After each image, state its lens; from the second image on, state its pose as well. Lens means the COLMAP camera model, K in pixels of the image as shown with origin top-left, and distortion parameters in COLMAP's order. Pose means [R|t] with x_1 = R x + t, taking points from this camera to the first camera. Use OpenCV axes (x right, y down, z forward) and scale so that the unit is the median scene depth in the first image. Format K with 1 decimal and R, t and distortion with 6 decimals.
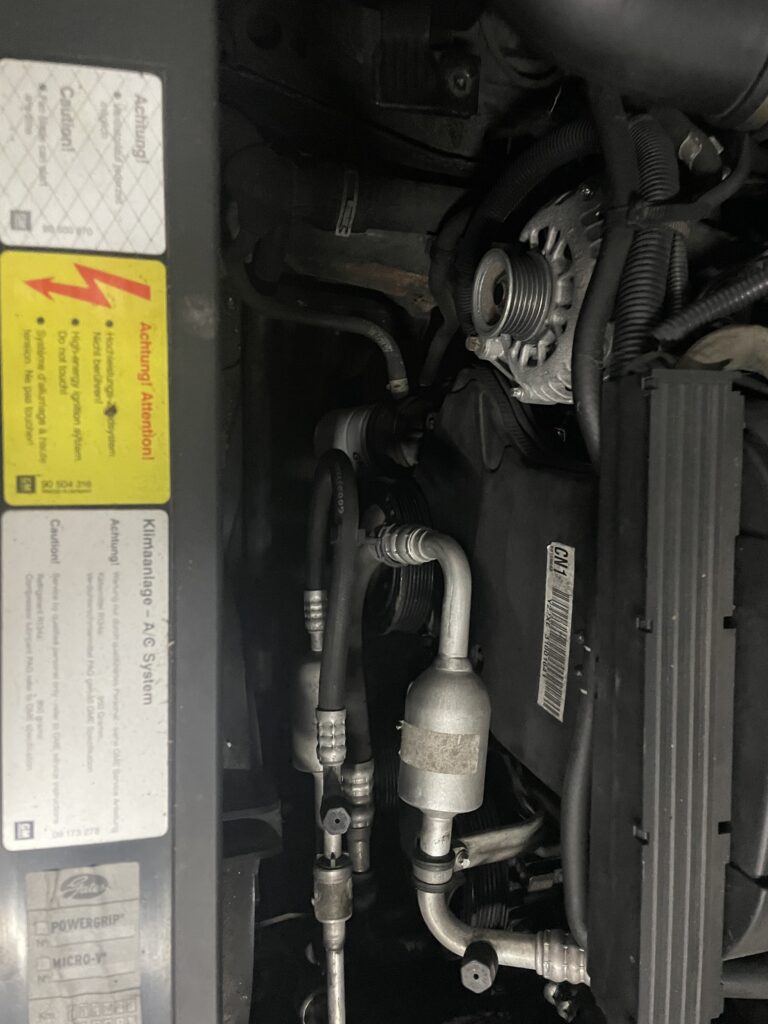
lens RADIAL K [[773.3, 0, 380.8], [0, 773.3, 511.9], [0, 0, 1]] dist [0.114469, -0.174584]
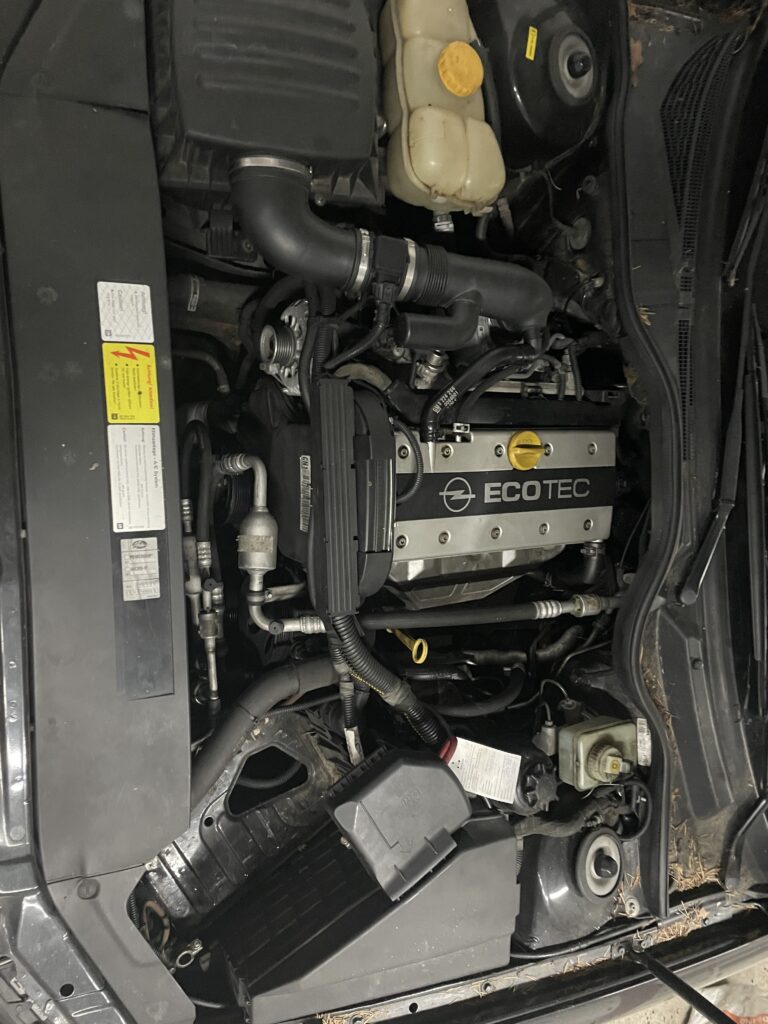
lens RADIAL K [[773.3, 0, 380.8], [0, 773.3, 511.9], [0, 0, 1]] dist [0.114469, -0.174584]
pose [[0.971323, -0.051418, 0.232138, -0.093986], [0.054505, 0.998490, -0.006898, 0.248433], [-0.231433, 0.019353, 0.972658, -1.335366]]
